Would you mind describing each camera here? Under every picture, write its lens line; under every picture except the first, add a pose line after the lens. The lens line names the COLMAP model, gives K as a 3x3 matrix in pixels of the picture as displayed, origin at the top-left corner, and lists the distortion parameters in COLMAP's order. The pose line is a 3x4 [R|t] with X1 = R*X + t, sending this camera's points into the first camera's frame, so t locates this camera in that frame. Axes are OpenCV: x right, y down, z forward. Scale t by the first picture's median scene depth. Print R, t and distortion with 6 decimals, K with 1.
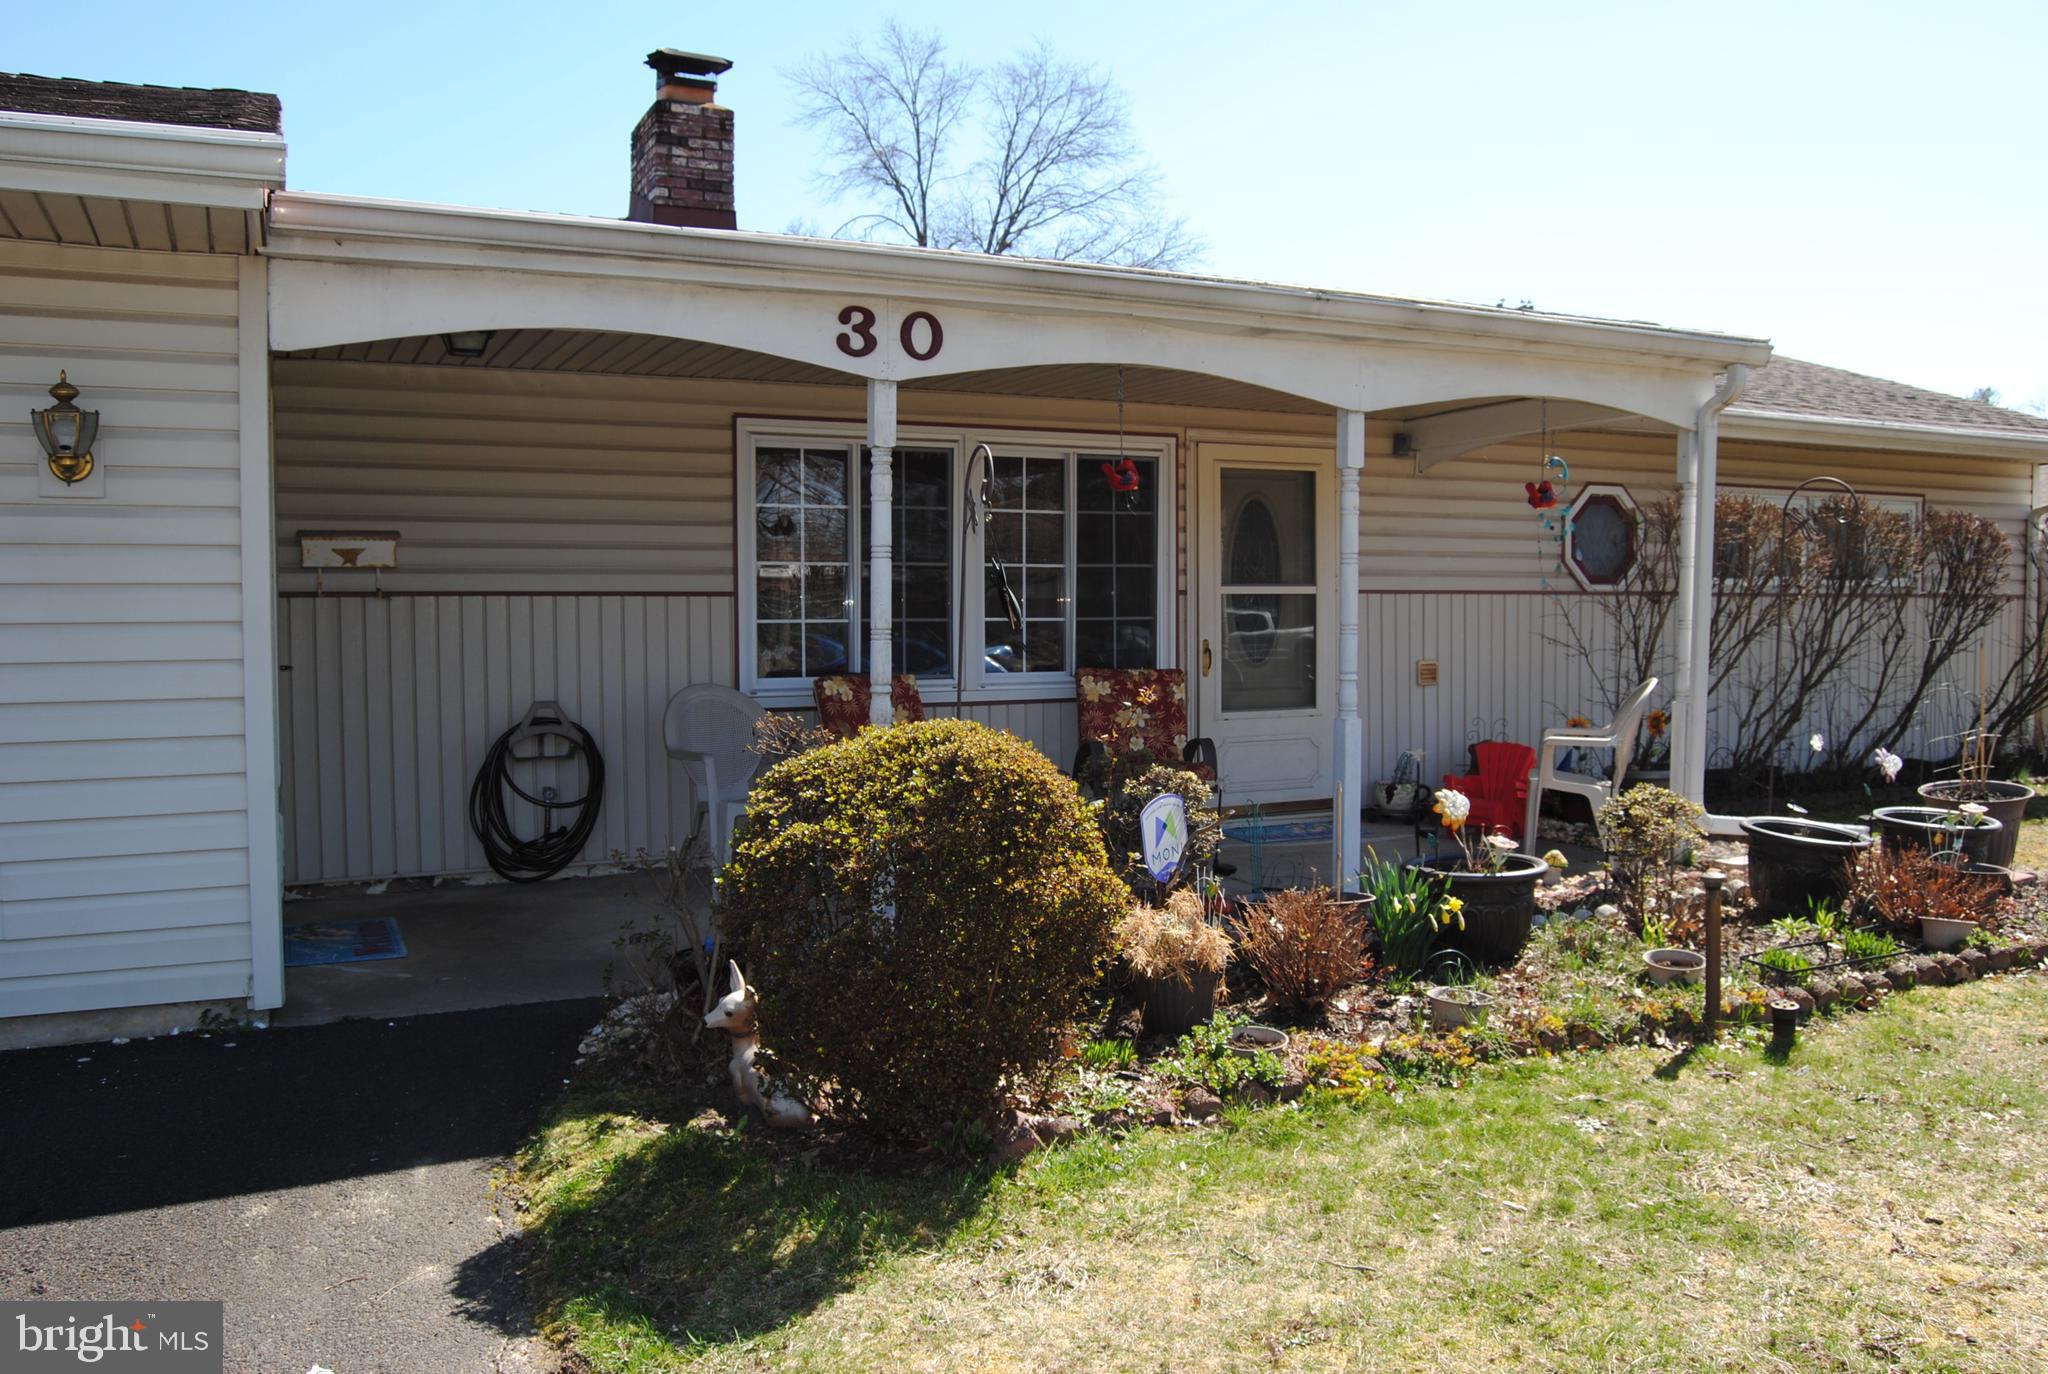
lens RADIAL K [[1614.8, 0, 1029.0], [0, 1614.8, 673.5], [0, 0, 1]] dist [-0.093907, 0.037007]
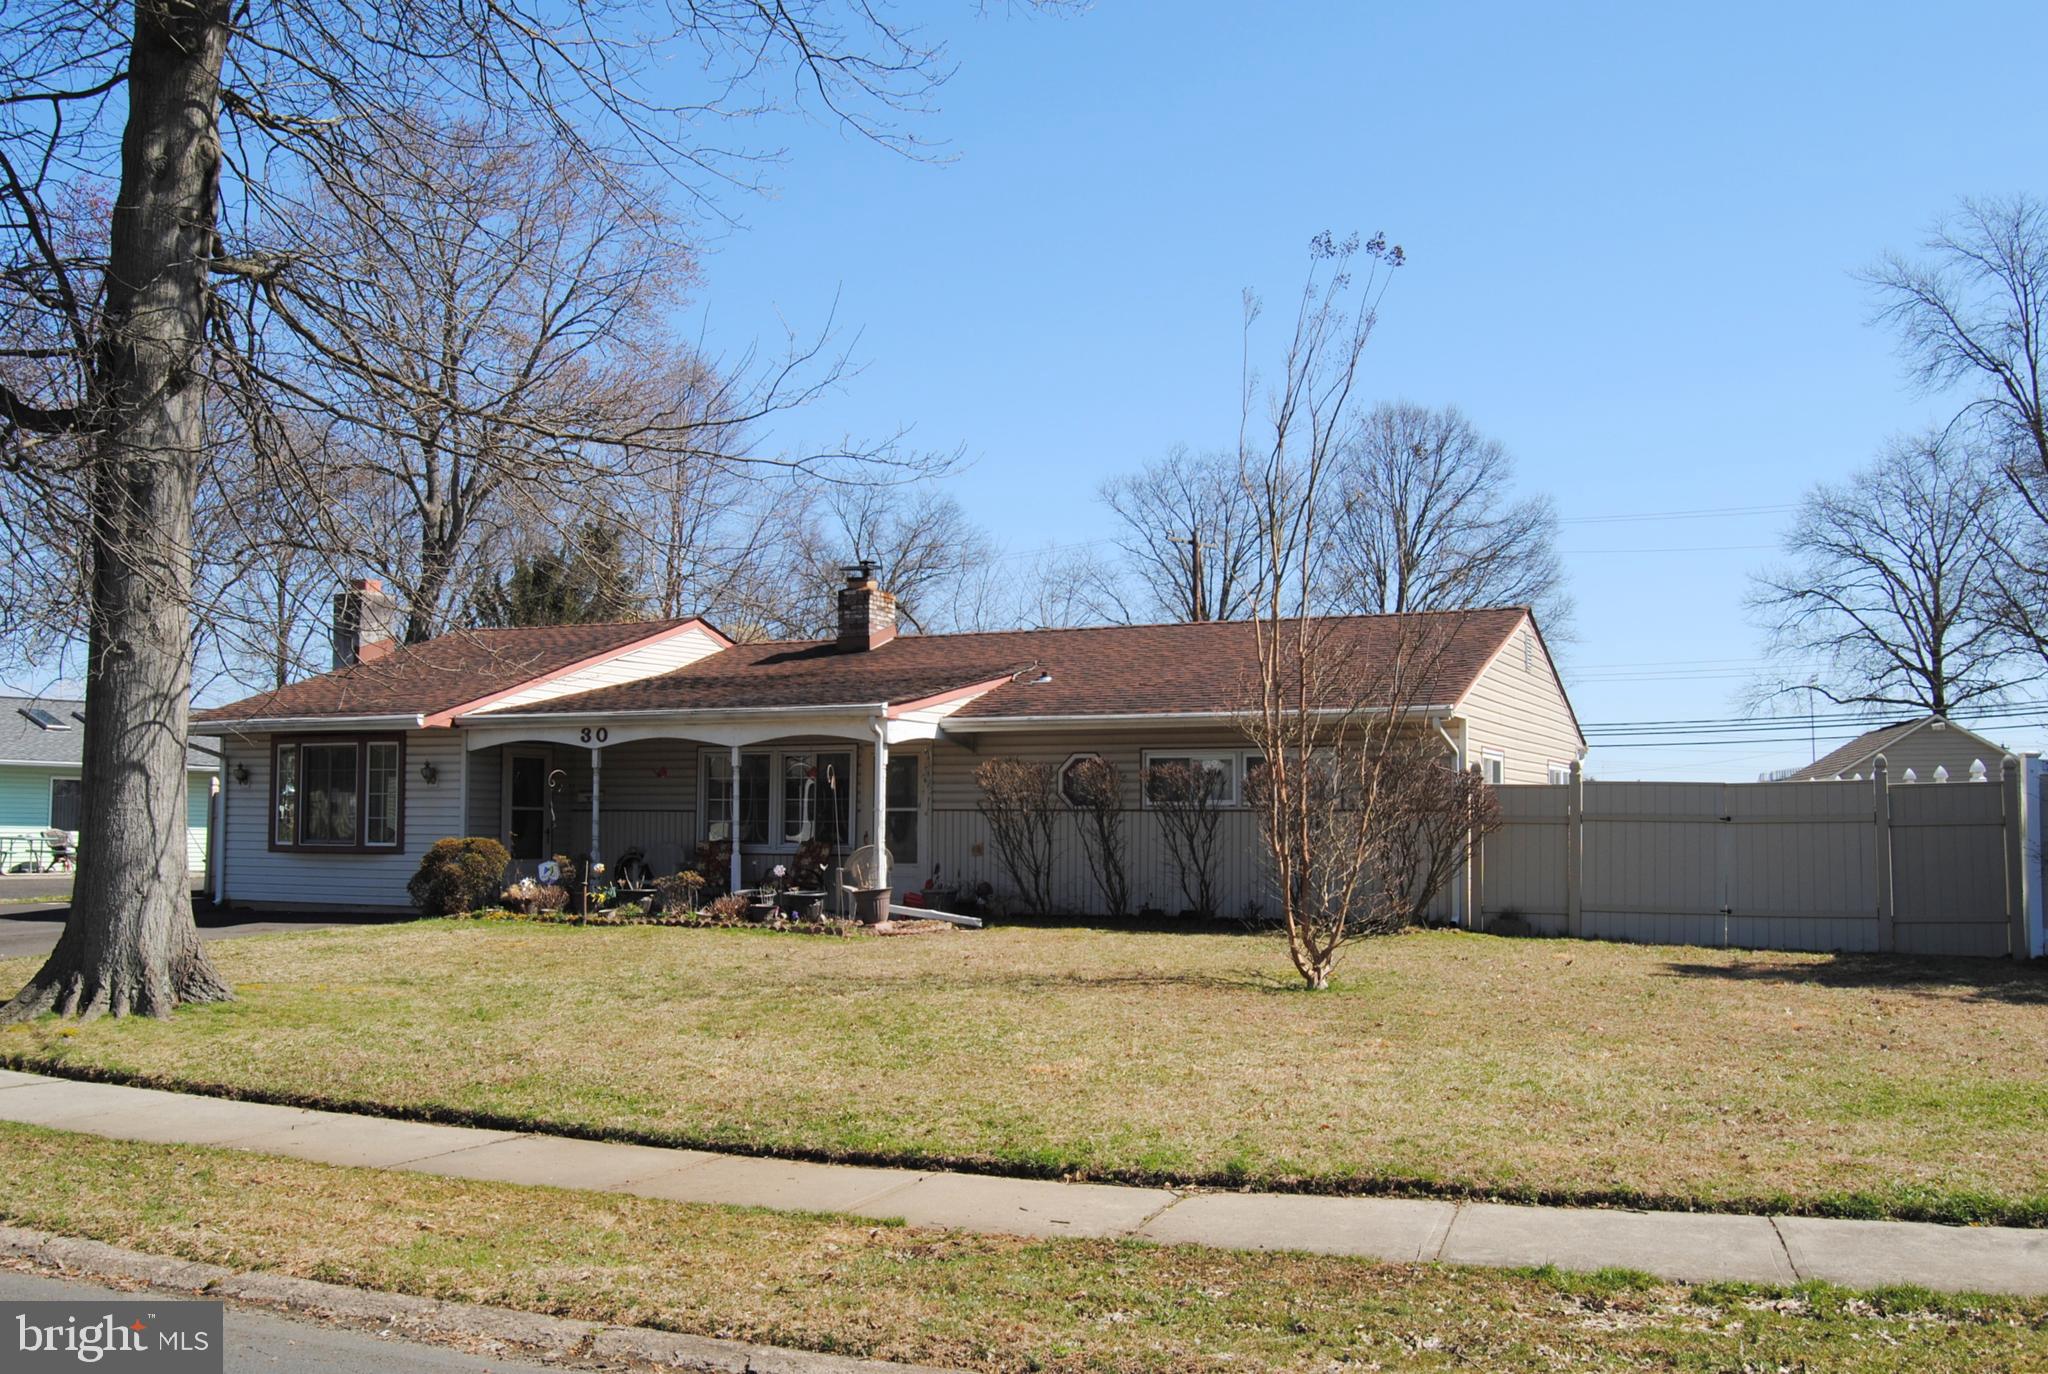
lens RADIAL K [[1868.5, 0, 967.1], [0, 1868.5, 736.2], [0, 0, 1]] dist [-0.010870, 0.000000]
pose [[0.612581, -0.032358, -0.789745, 2.345650], [-0.042183, 0.996399, -0.073546, 0.035239], [0.789281, 0.078367, 0.609011, -0.536184]]
